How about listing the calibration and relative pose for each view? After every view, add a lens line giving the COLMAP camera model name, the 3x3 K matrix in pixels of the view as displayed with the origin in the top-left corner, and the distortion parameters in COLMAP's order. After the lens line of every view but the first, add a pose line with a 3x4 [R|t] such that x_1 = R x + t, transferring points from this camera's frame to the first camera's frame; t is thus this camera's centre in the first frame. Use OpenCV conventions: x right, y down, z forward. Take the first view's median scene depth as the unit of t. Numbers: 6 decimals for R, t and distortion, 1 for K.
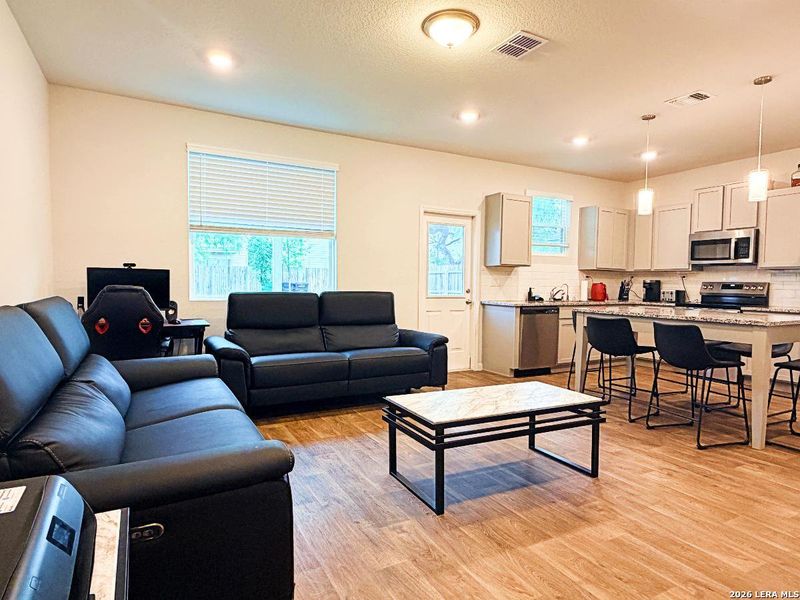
lens RADIAL K [[481.7, 0, 394.5], [0, 481.7, 299.5], [0, 0, 1]] dist [-0.035903, -0.000374]
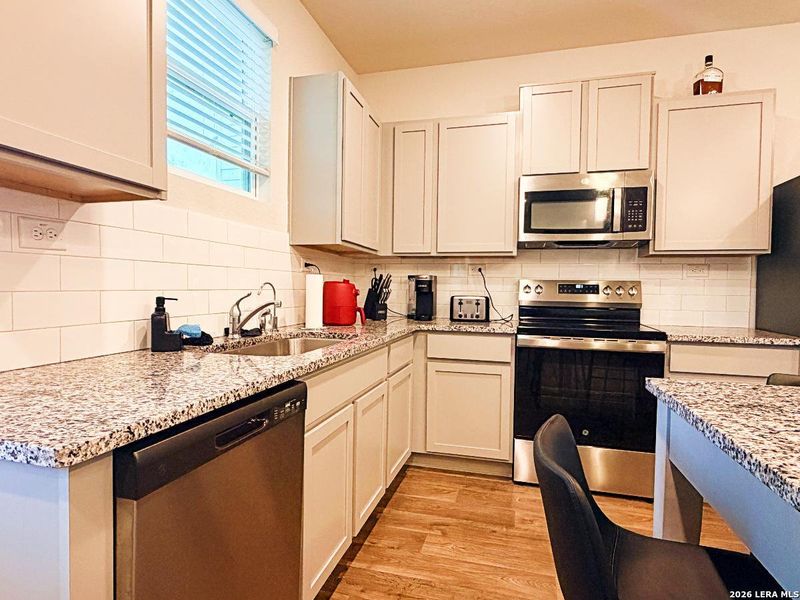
lens RADIAL K [[458.1, 0, 394.6], [0, 458.1, 300.1], [0, 0, 1]] dist [0.007466, -0.000573]
pose [[0.691074, -0.020912, 0.722481, 0.195042], [0.019881, 0.999753, 0.009921, -0.022107], [-0.722510, 0.007508, 0.691319, 0.744075]]
